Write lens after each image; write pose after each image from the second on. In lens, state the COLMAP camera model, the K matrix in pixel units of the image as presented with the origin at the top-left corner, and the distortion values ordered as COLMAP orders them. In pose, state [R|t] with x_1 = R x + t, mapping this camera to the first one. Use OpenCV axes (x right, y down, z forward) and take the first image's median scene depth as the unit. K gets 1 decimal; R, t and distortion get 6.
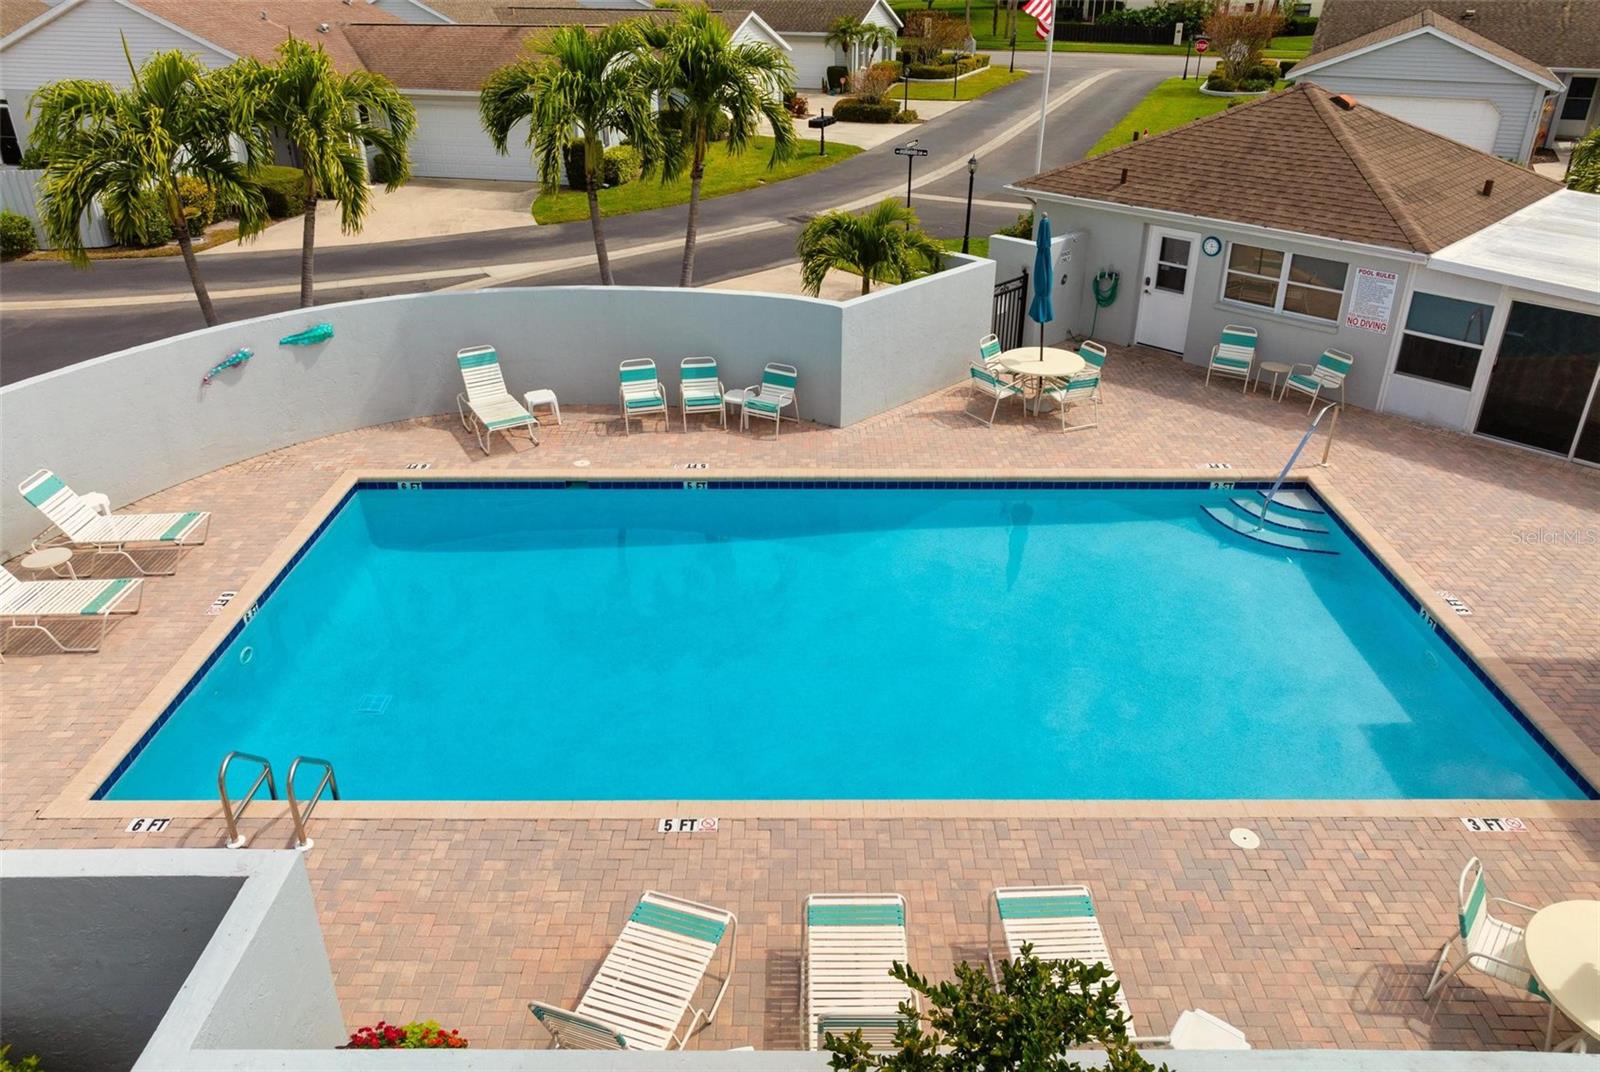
lens RADIAL K [[1163.2, 0, 795.7], [0, 1163.2, 537.0], [0, 0, 1]] dist [0.013046, 0.005126]
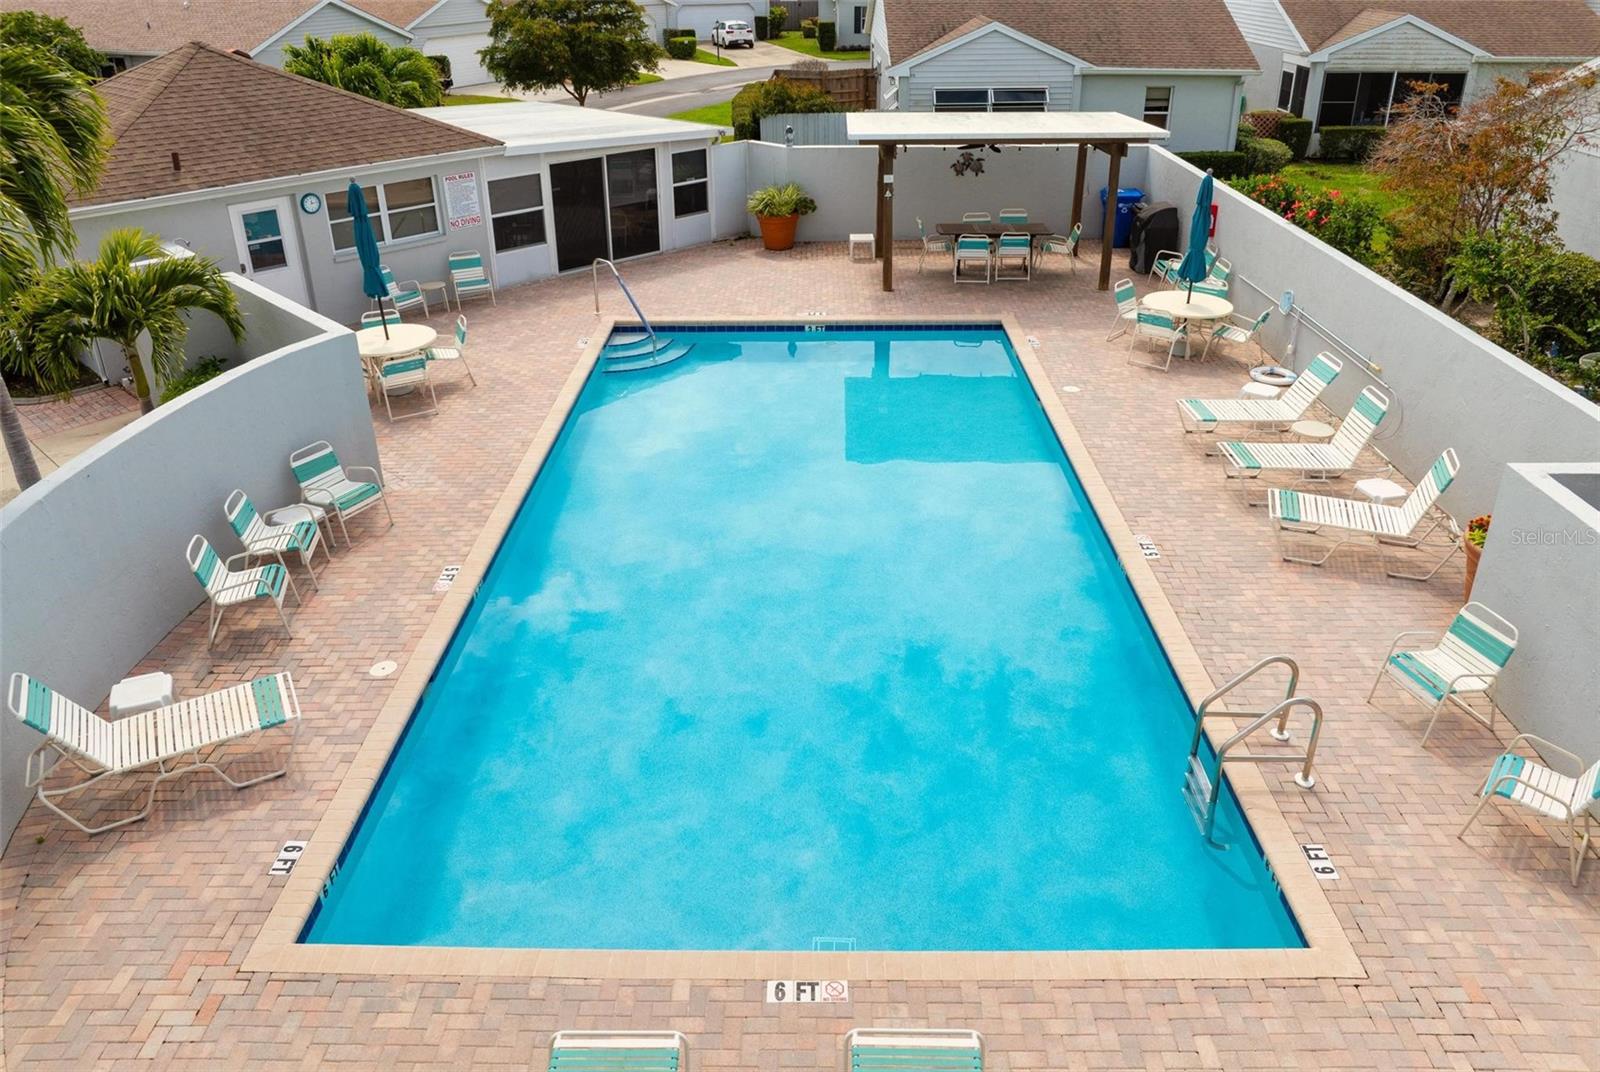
lens RADIAL K [[1163.2, 0, 795.0], [0, 1163.2, 530.8], [0, 0, 1]] dist [0.013046, 0.005126]
pose [[-0.019081, -0.451933, 0.891848, -0.686473], [0.479290, 0.778702, 0.404852, -0.257291], [-0.877449, 0.435178, 0.201748, 0.620543]]
